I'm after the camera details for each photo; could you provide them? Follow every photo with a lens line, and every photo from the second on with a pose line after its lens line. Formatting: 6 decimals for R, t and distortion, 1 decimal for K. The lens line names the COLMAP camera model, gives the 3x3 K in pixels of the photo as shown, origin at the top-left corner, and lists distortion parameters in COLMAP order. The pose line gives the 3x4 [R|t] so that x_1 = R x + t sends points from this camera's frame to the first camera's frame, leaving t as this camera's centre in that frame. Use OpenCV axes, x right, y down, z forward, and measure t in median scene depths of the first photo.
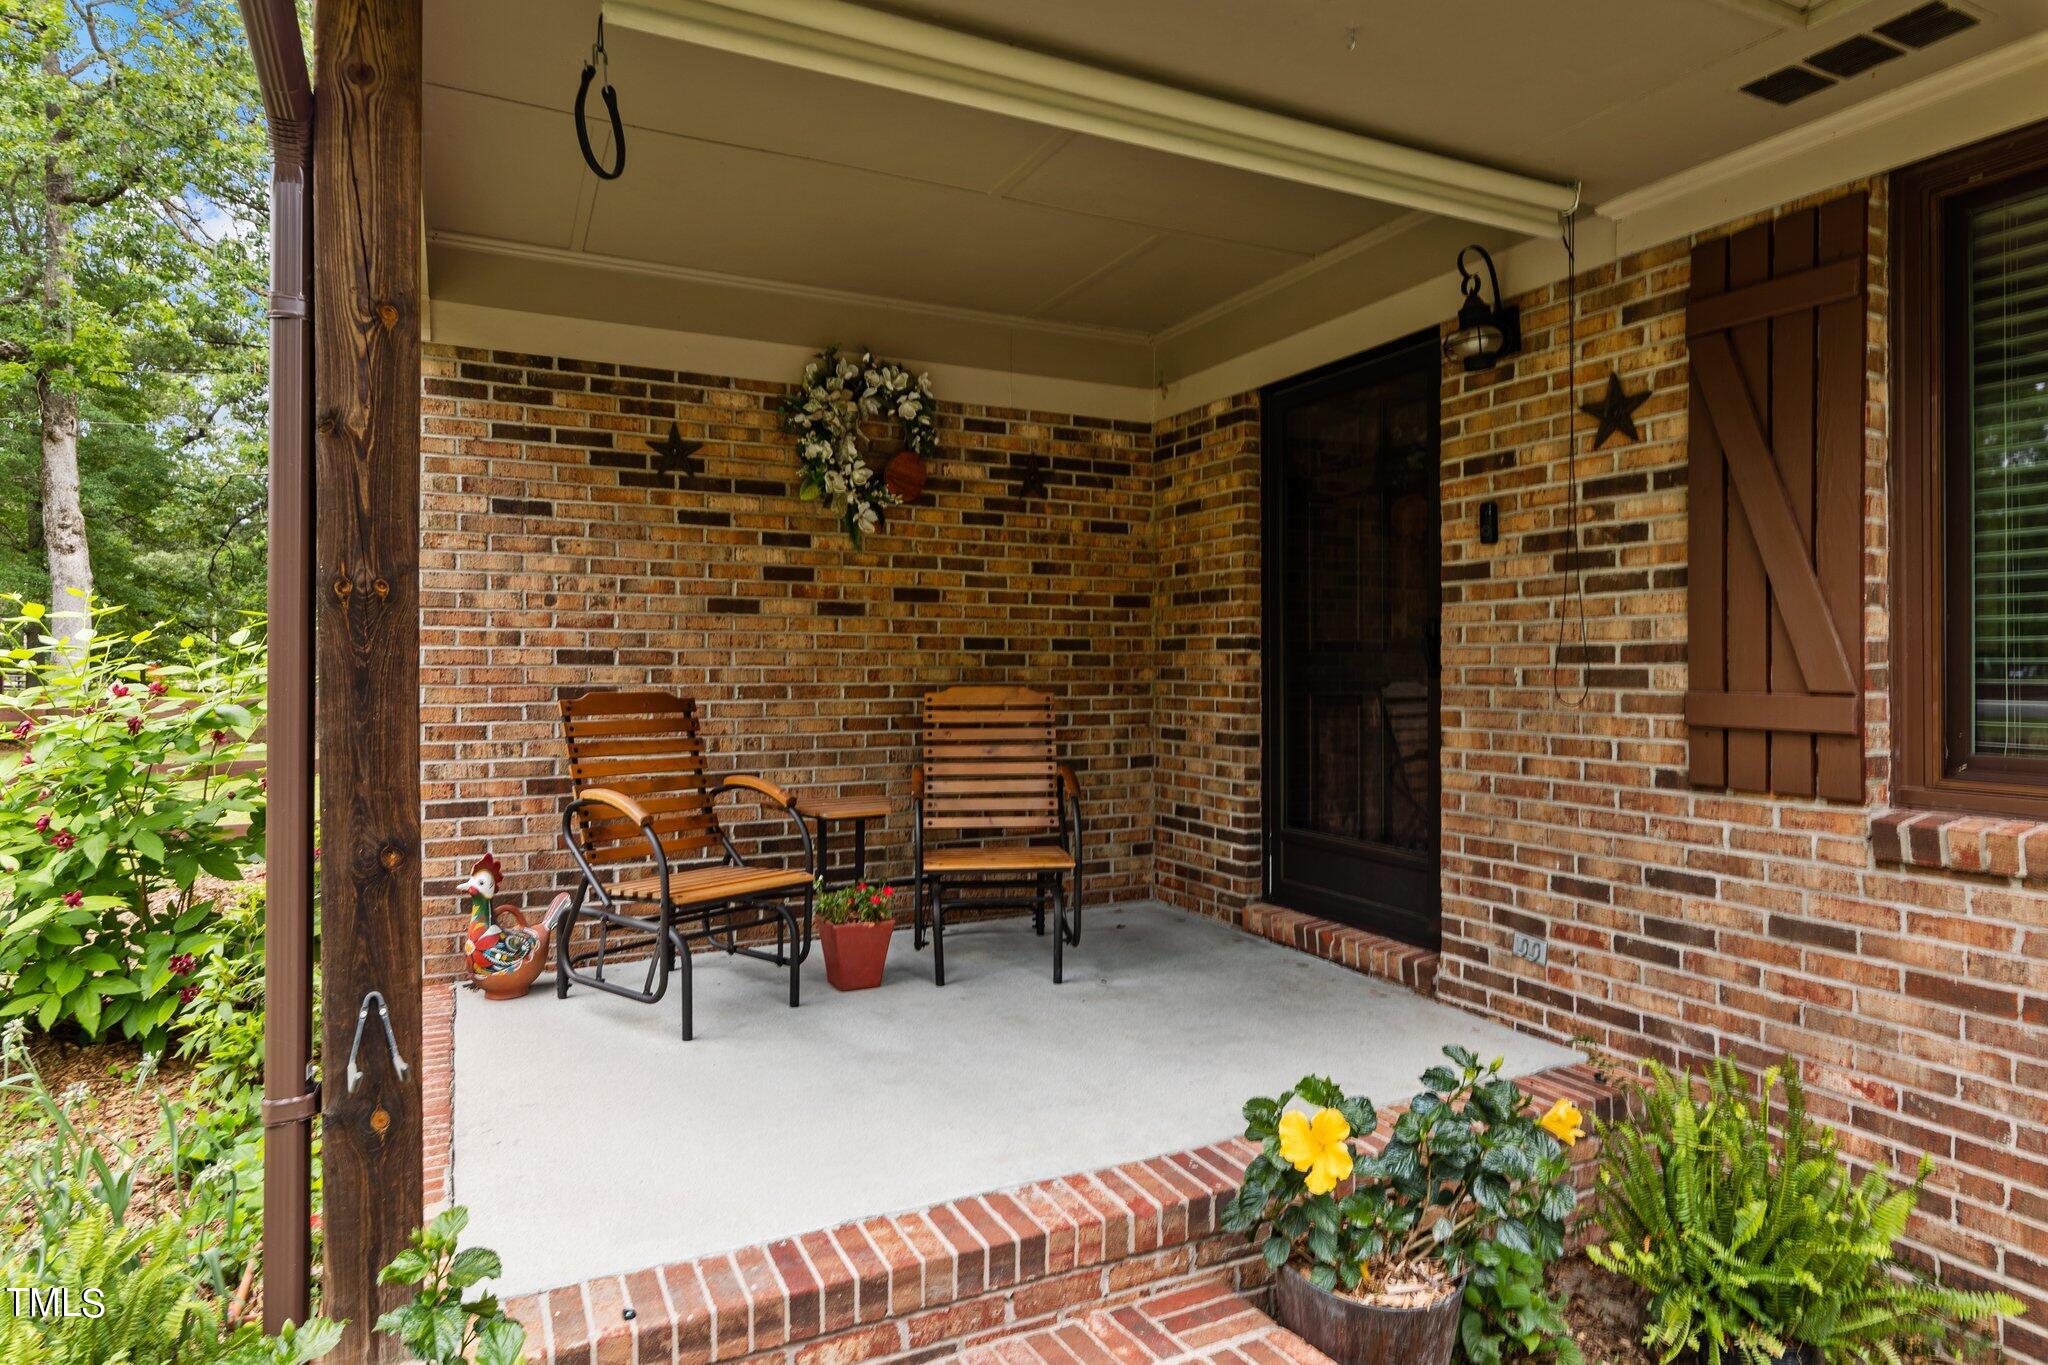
lens RADIAL K [[1132.1, 0, 1017.4], [0, 1132.1, 664.6], [0, 0, 1]] dist [0.000765, 0.001019]
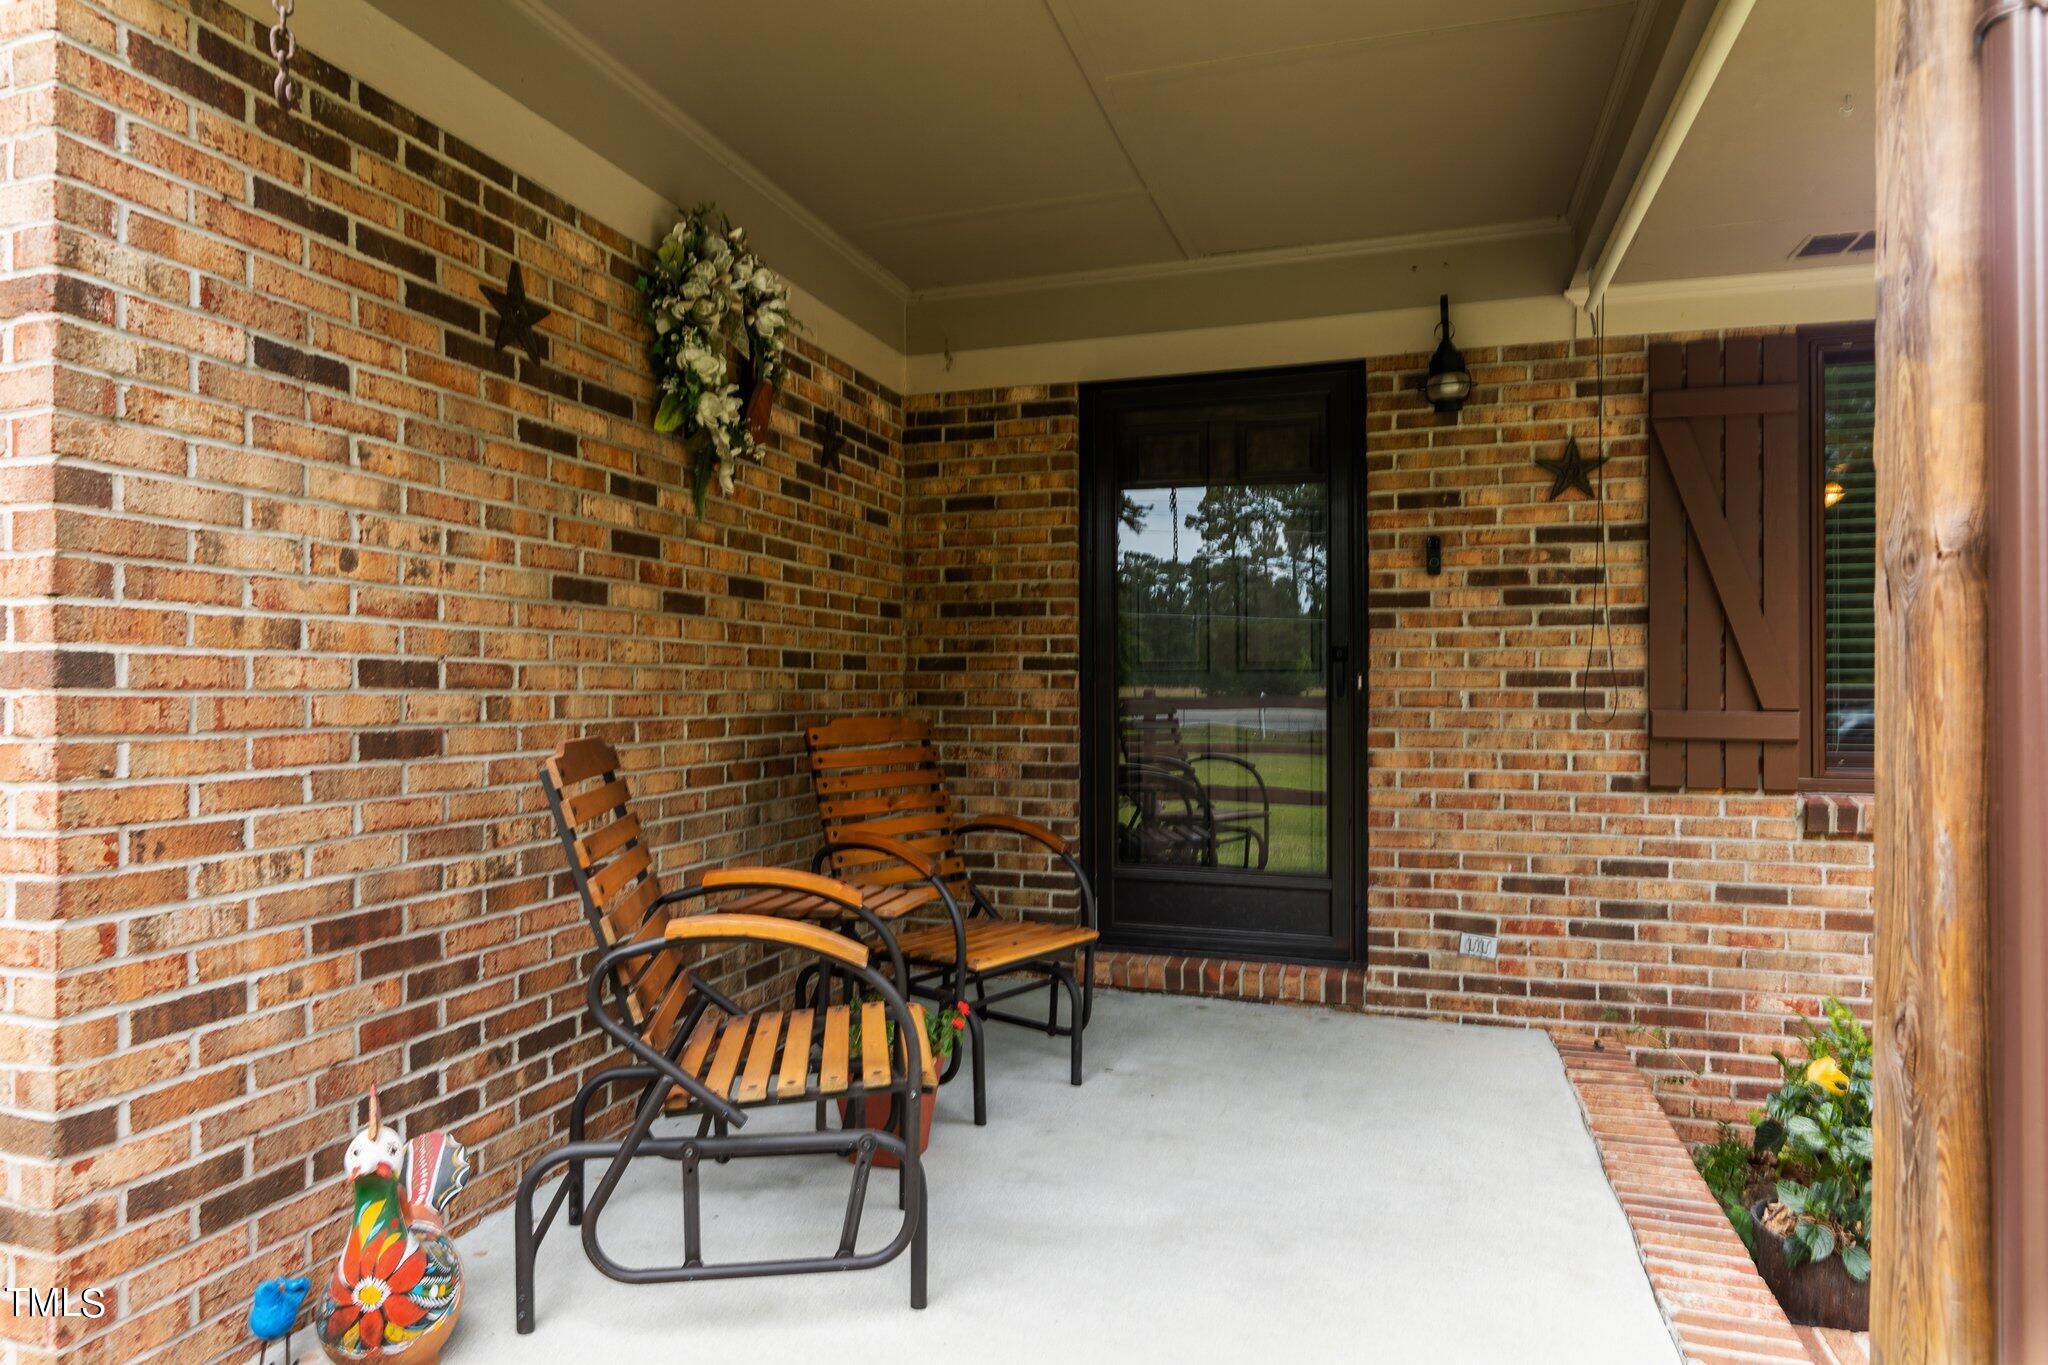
lens RADIAL K [[1209.2, 0, 1019.5], [0, 1209.2, 685.9], [0, 0, 1]] dist [0.001634, -0.001410]
pose [[0.704148, 0.000945, 0.710053, -0.663954], [-0.000892, 1.000000, -0.000446, -0.001398], [-0.710053, -0.000319, 0.704149, 0.468257]]
